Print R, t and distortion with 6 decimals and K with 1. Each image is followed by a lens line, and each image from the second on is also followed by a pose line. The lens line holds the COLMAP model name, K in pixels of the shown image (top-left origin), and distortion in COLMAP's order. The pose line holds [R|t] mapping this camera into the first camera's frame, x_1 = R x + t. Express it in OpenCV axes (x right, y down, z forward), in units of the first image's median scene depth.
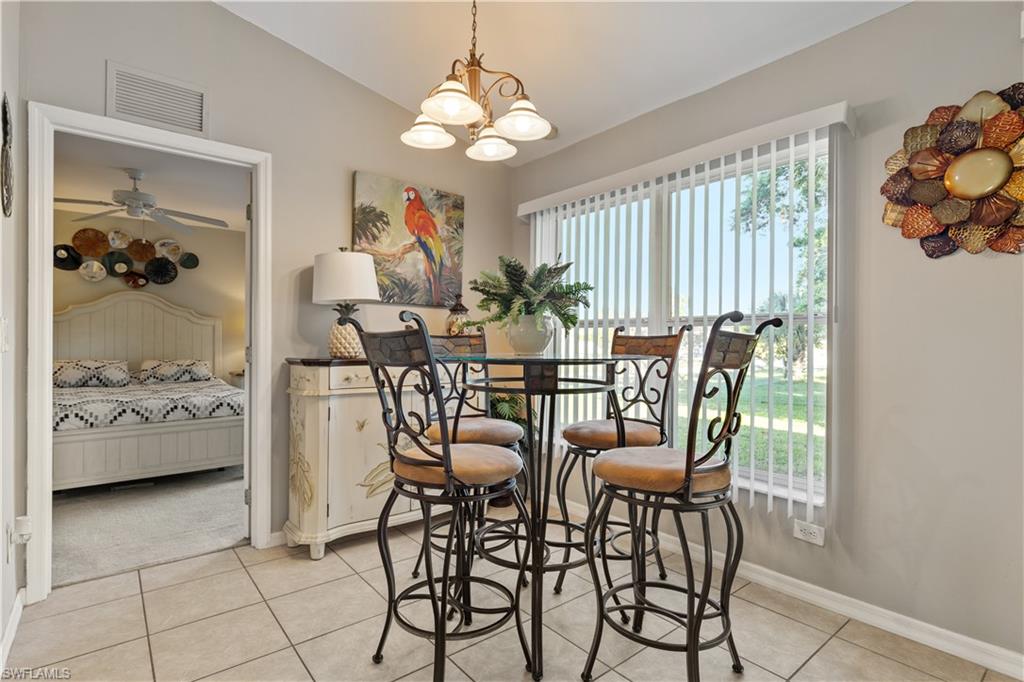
lens RADIAL K [[508.0, 0, 519.5], [0, 508.0, 339.9], [0, 0, 1]] dist [-0.004838, 0.001343]
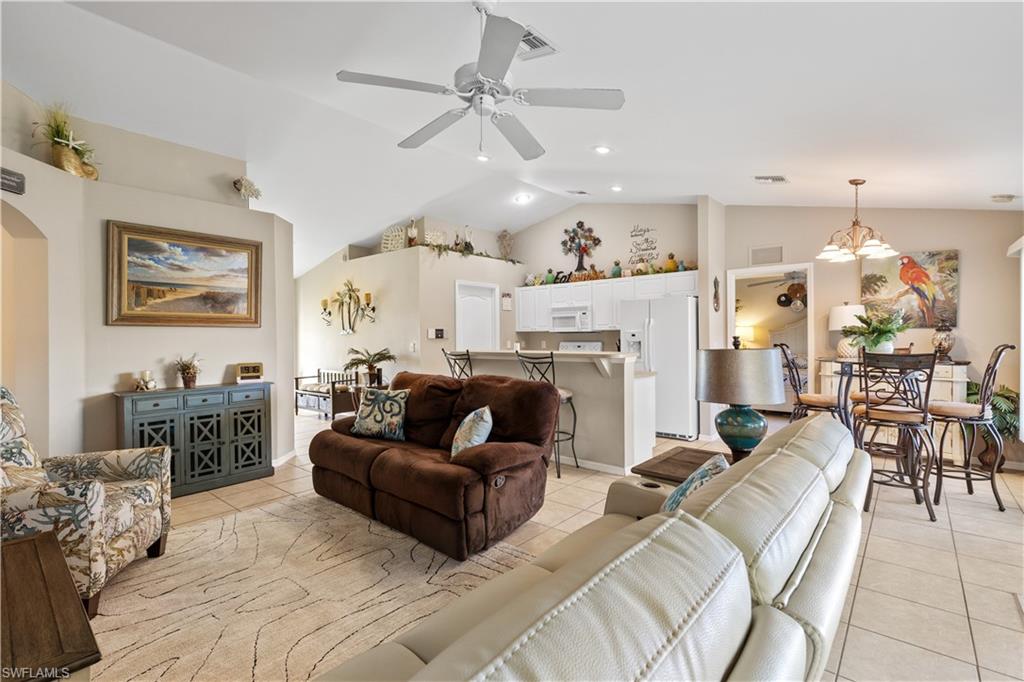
lens RADIAL K [[464.4, 0, 508.7], [0, 464.4, 339.5], [0, 0, 1]] dist [0.009343, -0.001786]
pose [[0.164033, 0.001875, -0.986453, 1.594535], [0.011181, 0.999930, 0.003760, -0.075069], [0.986392, -0.011646, 0.164000, -0.771681]]
